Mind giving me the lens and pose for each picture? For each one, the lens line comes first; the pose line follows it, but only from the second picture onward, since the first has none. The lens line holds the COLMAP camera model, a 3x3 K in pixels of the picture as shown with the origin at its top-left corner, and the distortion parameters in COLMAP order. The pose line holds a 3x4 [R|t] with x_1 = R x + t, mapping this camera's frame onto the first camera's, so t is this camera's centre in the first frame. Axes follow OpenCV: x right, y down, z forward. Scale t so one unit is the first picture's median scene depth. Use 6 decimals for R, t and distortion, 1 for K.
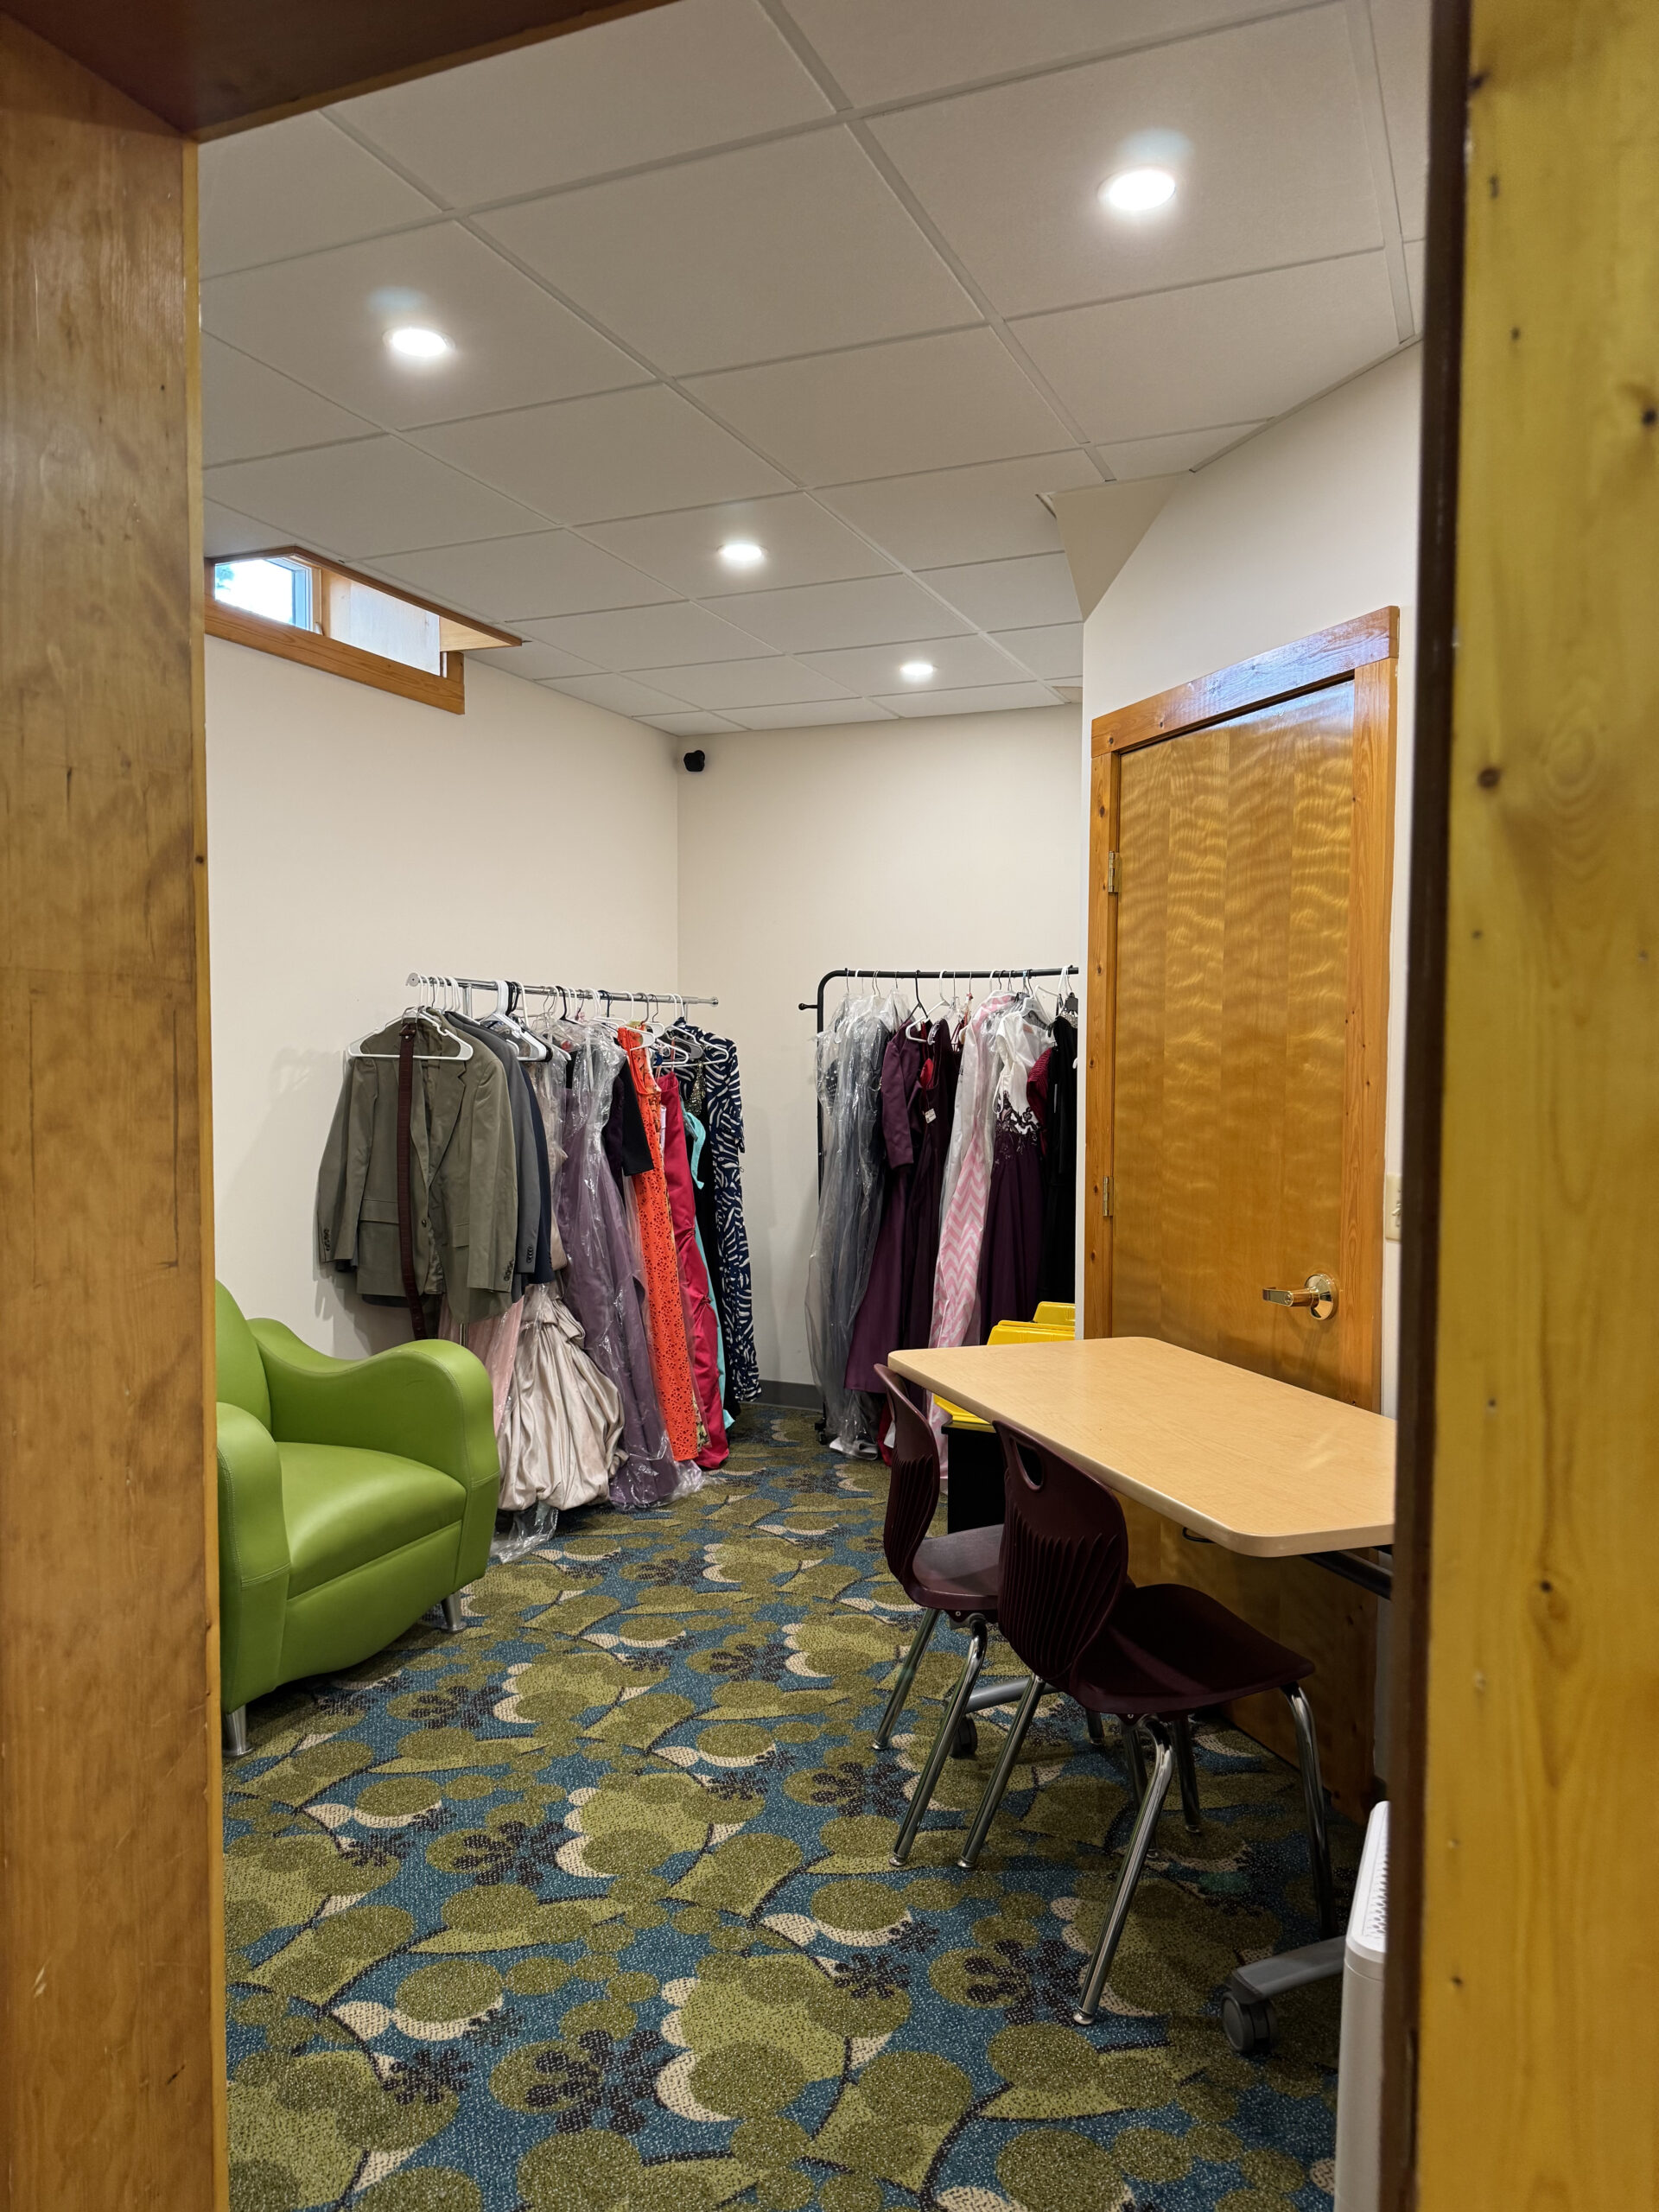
lens RADIAL K [[1548.4, 0, 841.9], [0, 1548.4, 1085.6], [0, 0, 1]] dist [-0.011170, -0.000298]
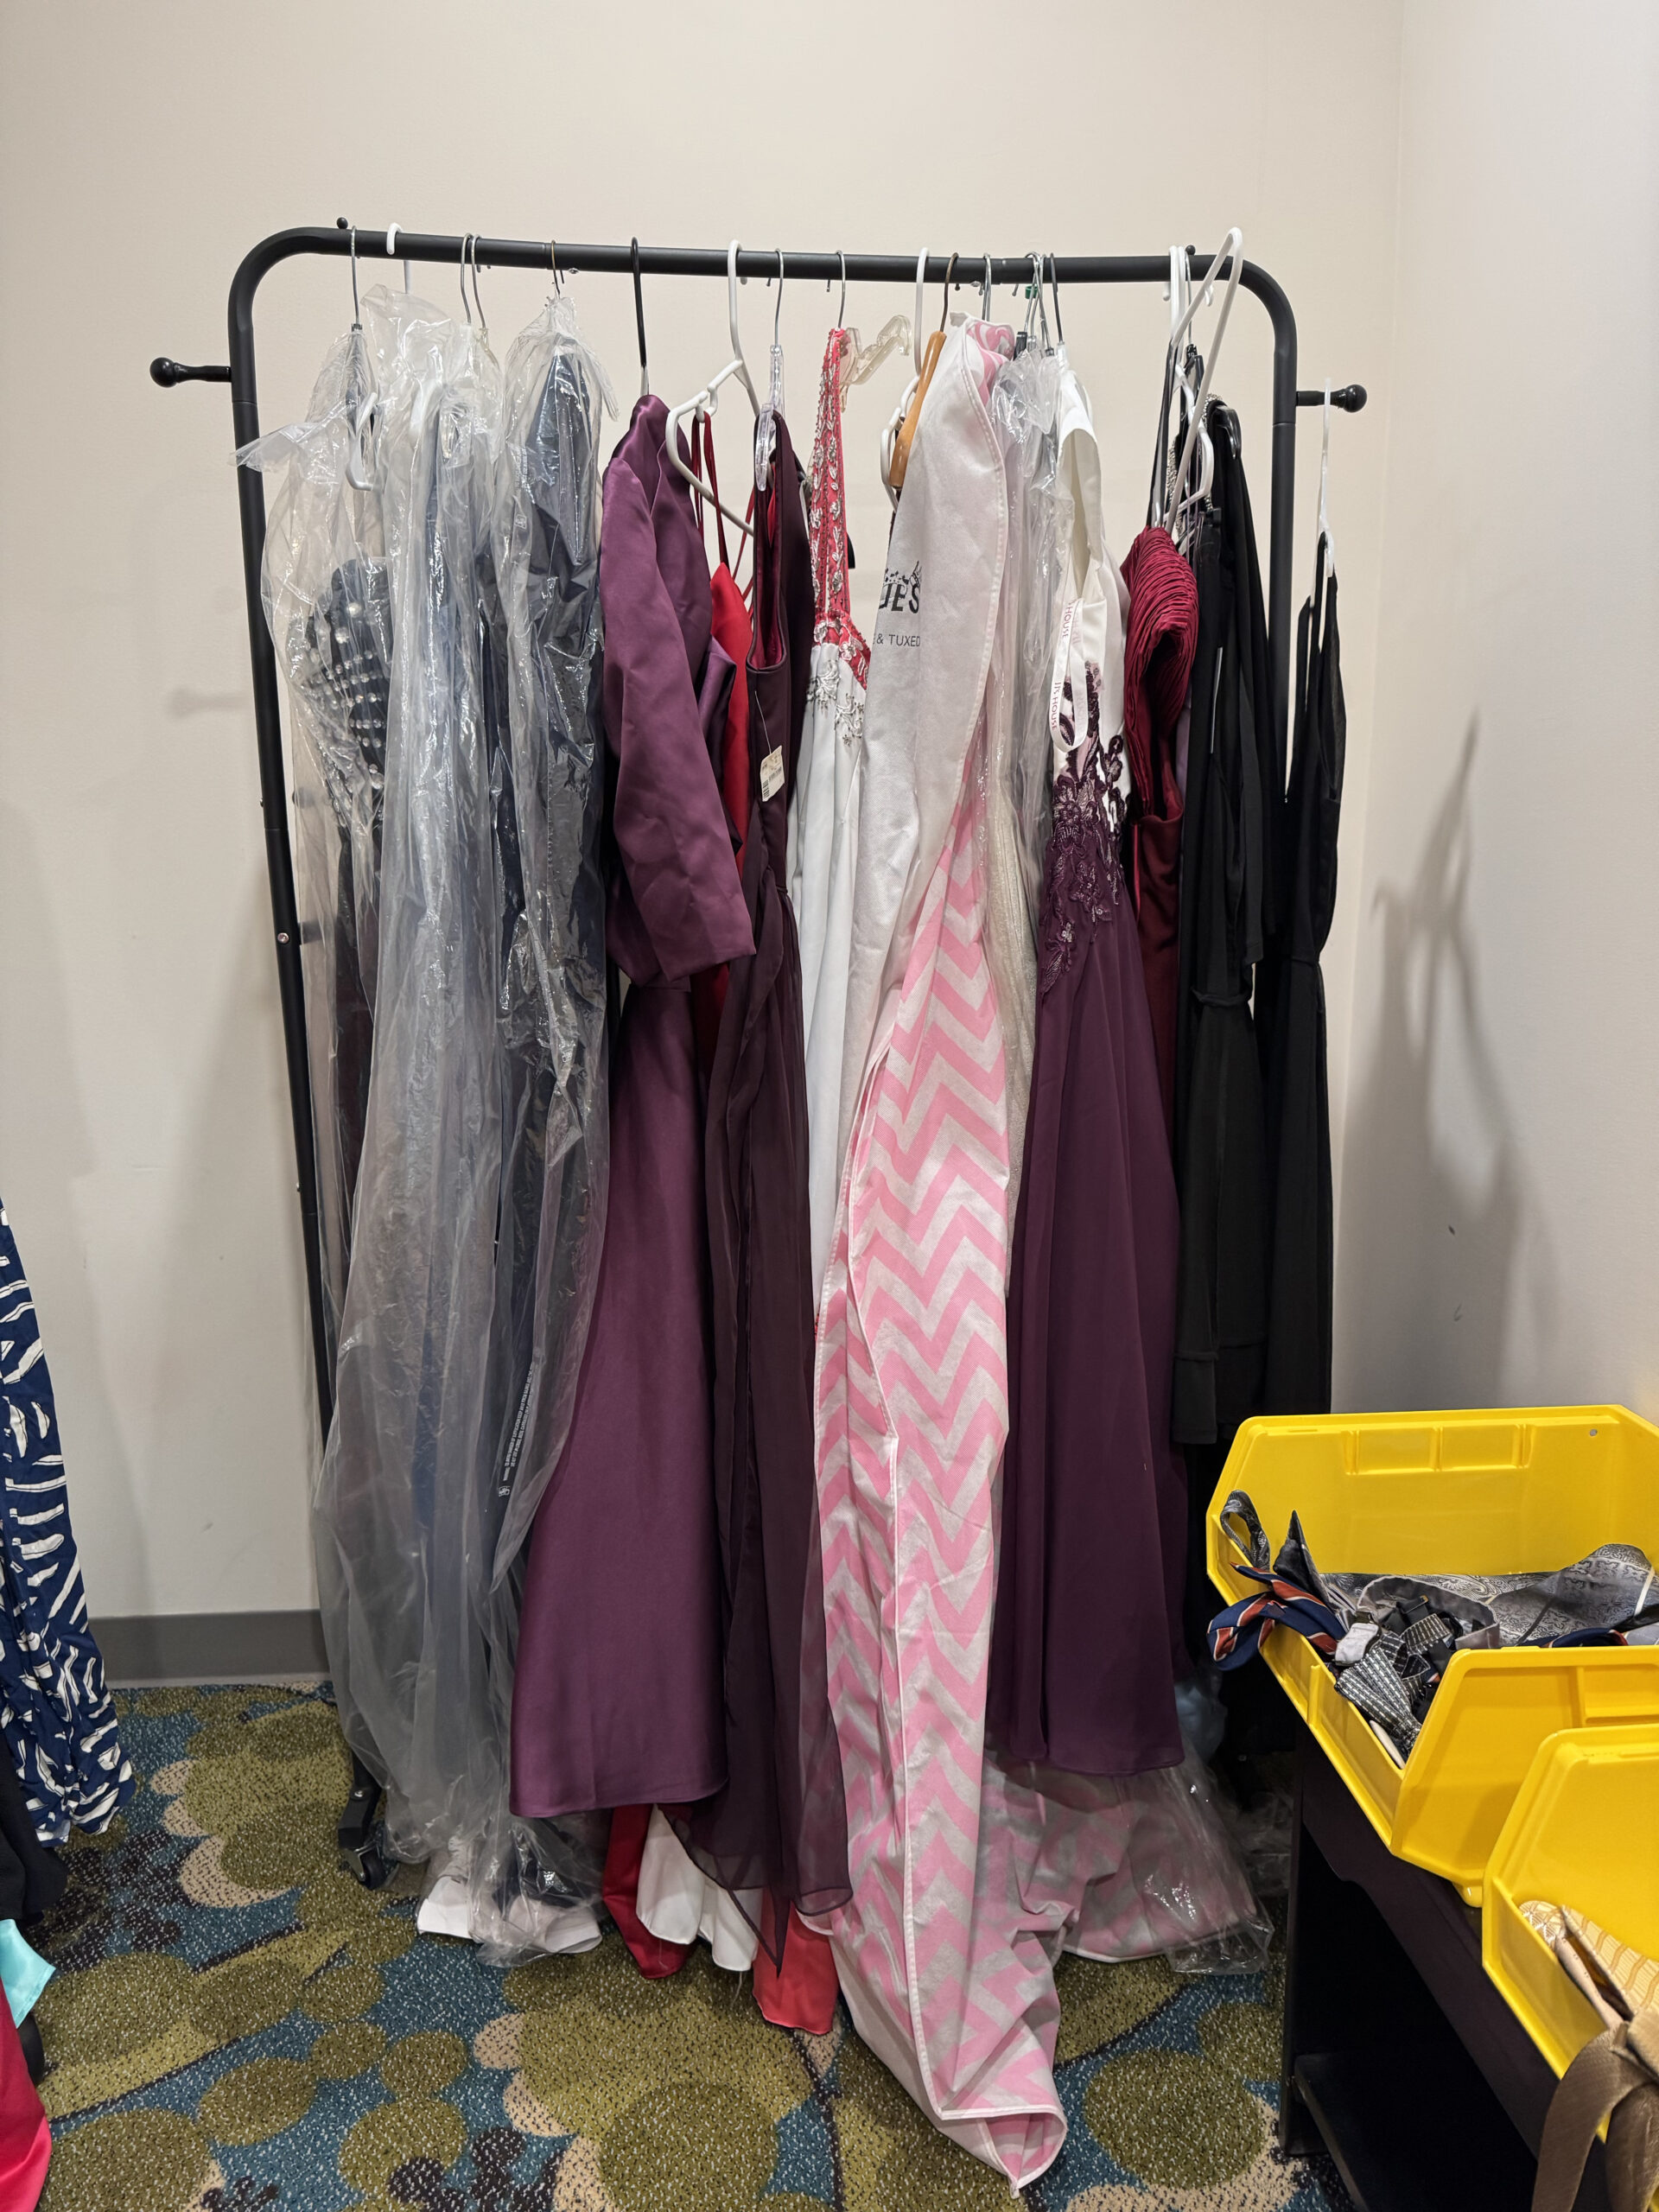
lens RADIAL K [[1574.7, 0, 849.6], [0, 1574.7, 1114.5], [0, 0, 1]] dist [0.018069, -0.022011]
pose [[0.887292, -0.091330, 0.452076, -0.098403], [0.020811, 0.987127, 0.158579, 0.057592], [-0.460739, -0.131298, 0.877770, 1.236764]]
